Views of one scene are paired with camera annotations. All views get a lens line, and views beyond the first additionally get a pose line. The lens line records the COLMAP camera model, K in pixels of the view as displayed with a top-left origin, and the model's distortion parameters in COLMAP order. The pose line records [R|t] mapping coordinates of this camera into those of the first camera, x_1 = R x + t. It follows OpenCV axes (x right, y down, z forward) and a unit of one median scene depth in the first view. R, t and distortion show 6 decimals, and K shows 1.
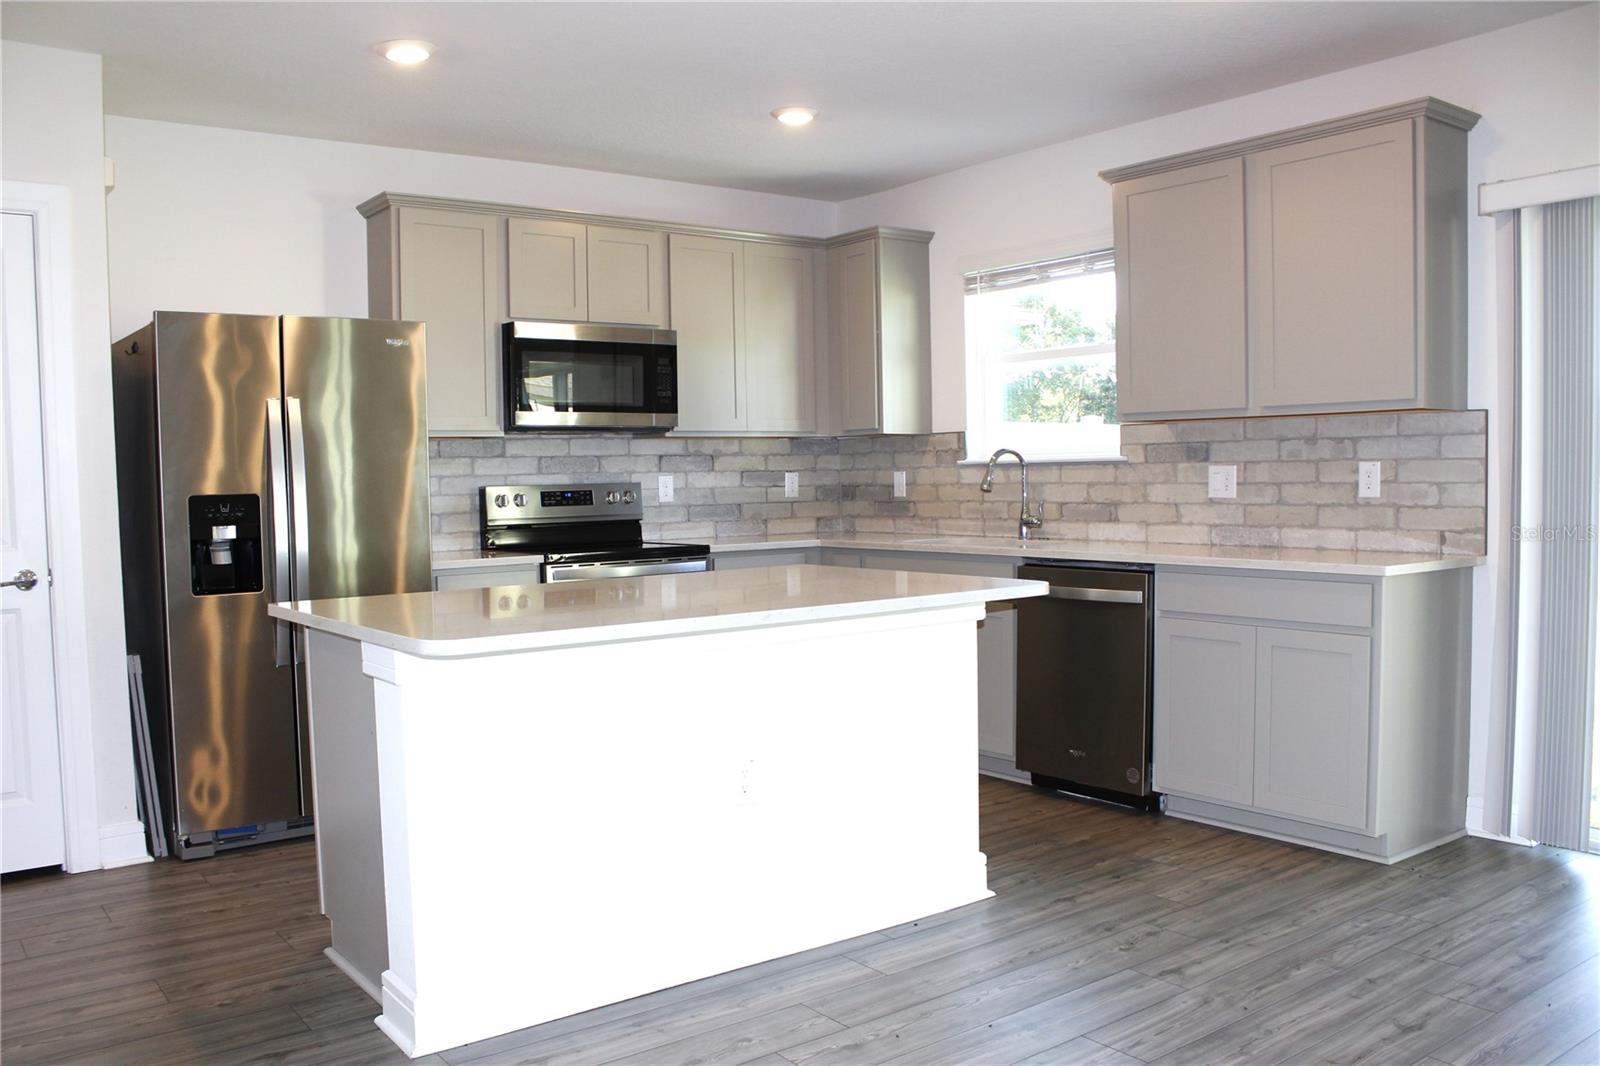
lens RADIAL K [[1328.5, 0, 798.2], [0, 1328.5, 549.1], [0, 0, 1]] dist [-0.161230, 0.142384]
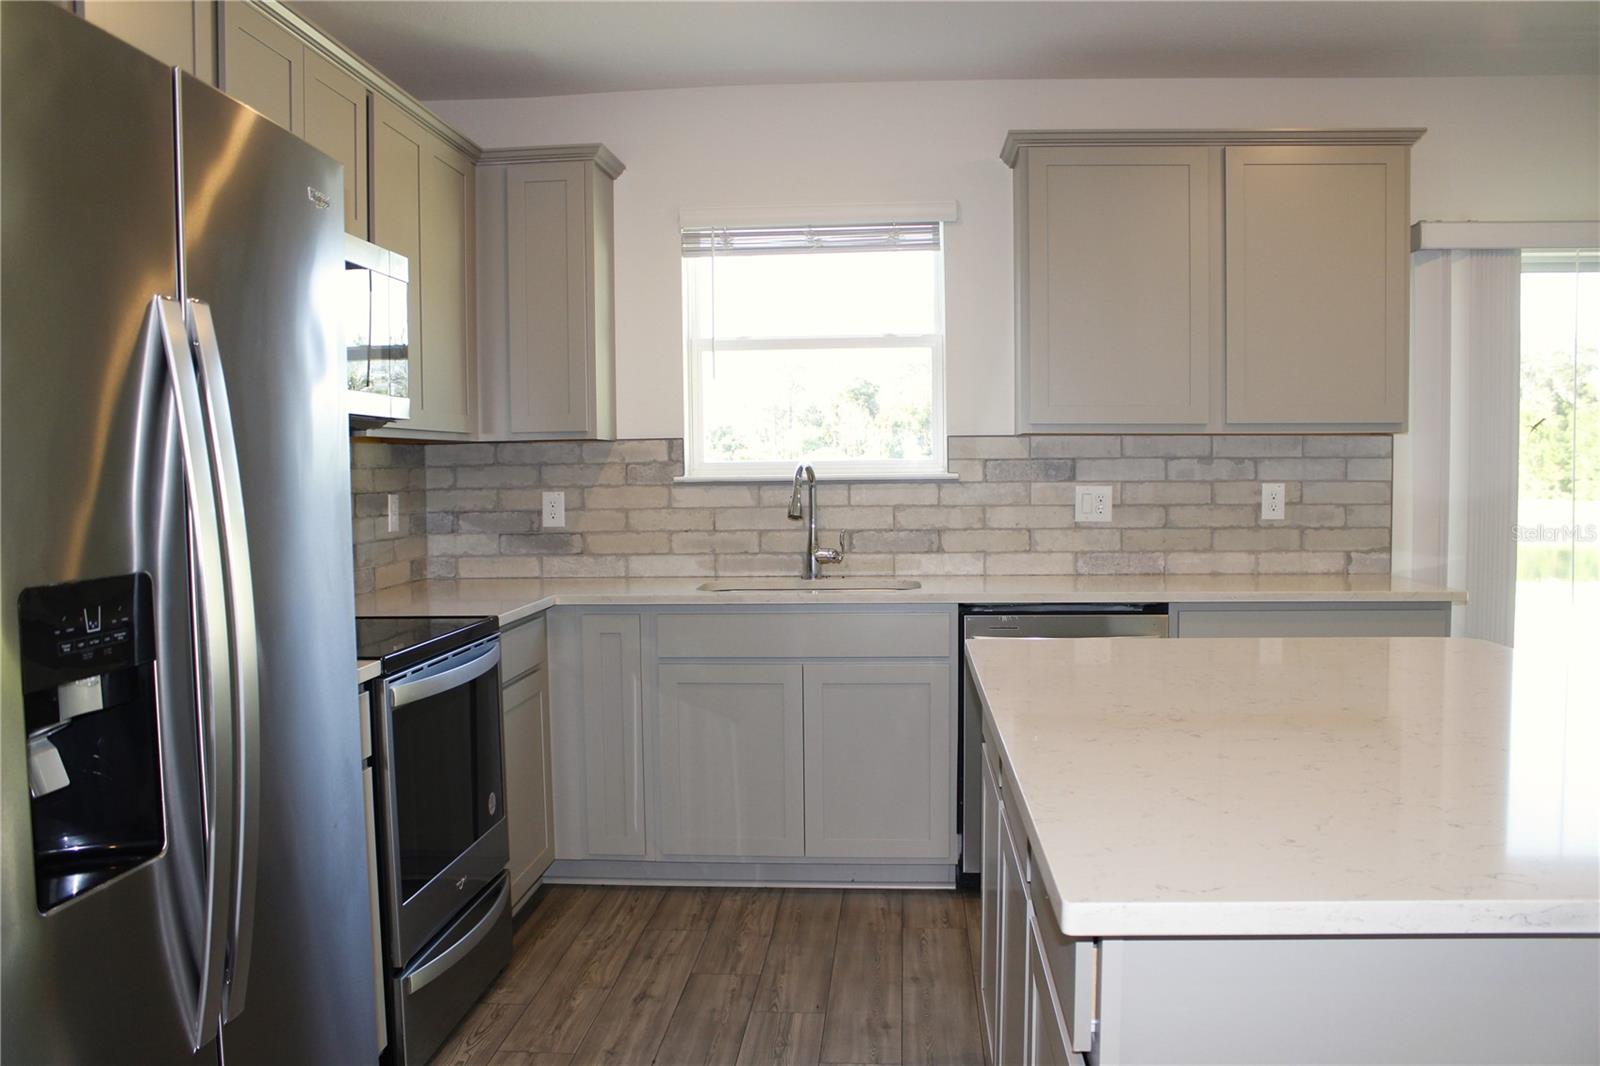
lens RADIAL K [[1328.5, 0, 798.2], [0, 1328.5, 549.1], [0, 0, 1]] dist [-0.161230, 0.142384]
pose [[0.660558, -0.041767, 0.749613, -0.478724], [0.040939, 0.998970, 0.019585, -0.046017], [-0.749658, 0.017751, 0.661587, 0.551252]]
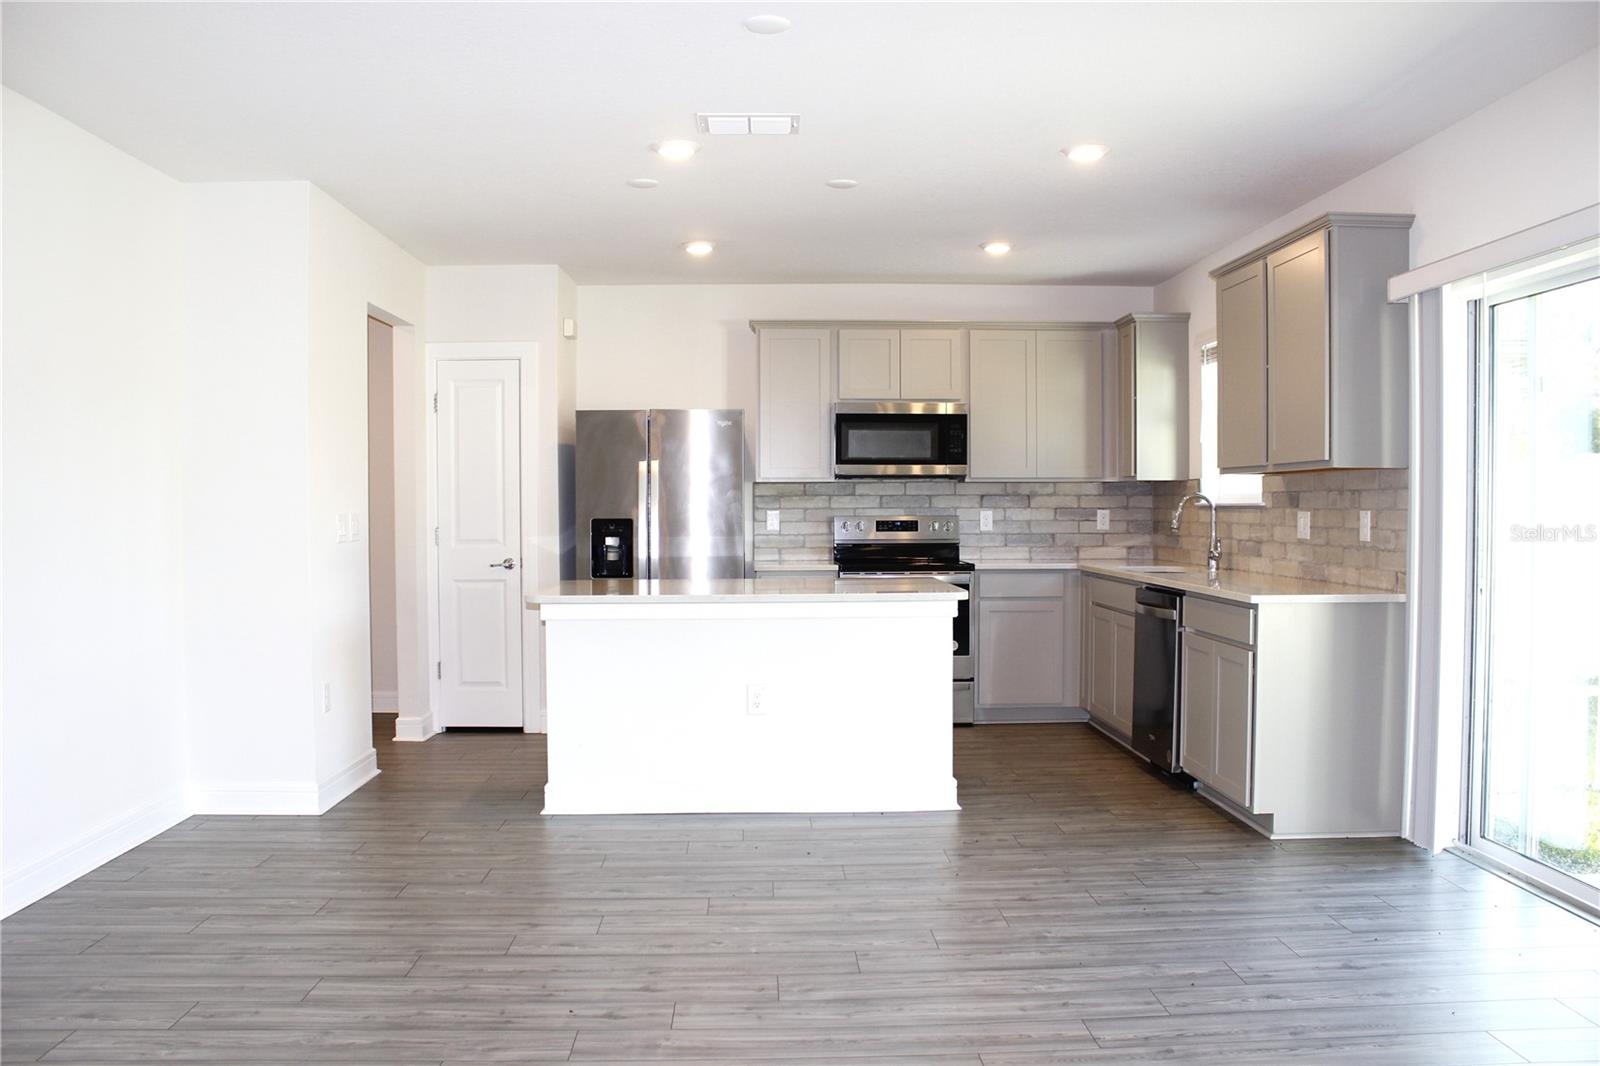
lens RADIAL K [[1328.5, 0, 798.2], [0, 1328.5, 549.1], [0, 0, 1]] dist [-0.161230, 0.142384]
pose [[0.818301, 0.033545, -0.573811, 0.618916], [-0.043066, 0.999068, -0.003010, -0.006681], [0.573175, 0.027175, 0.818982, -0.220090]]
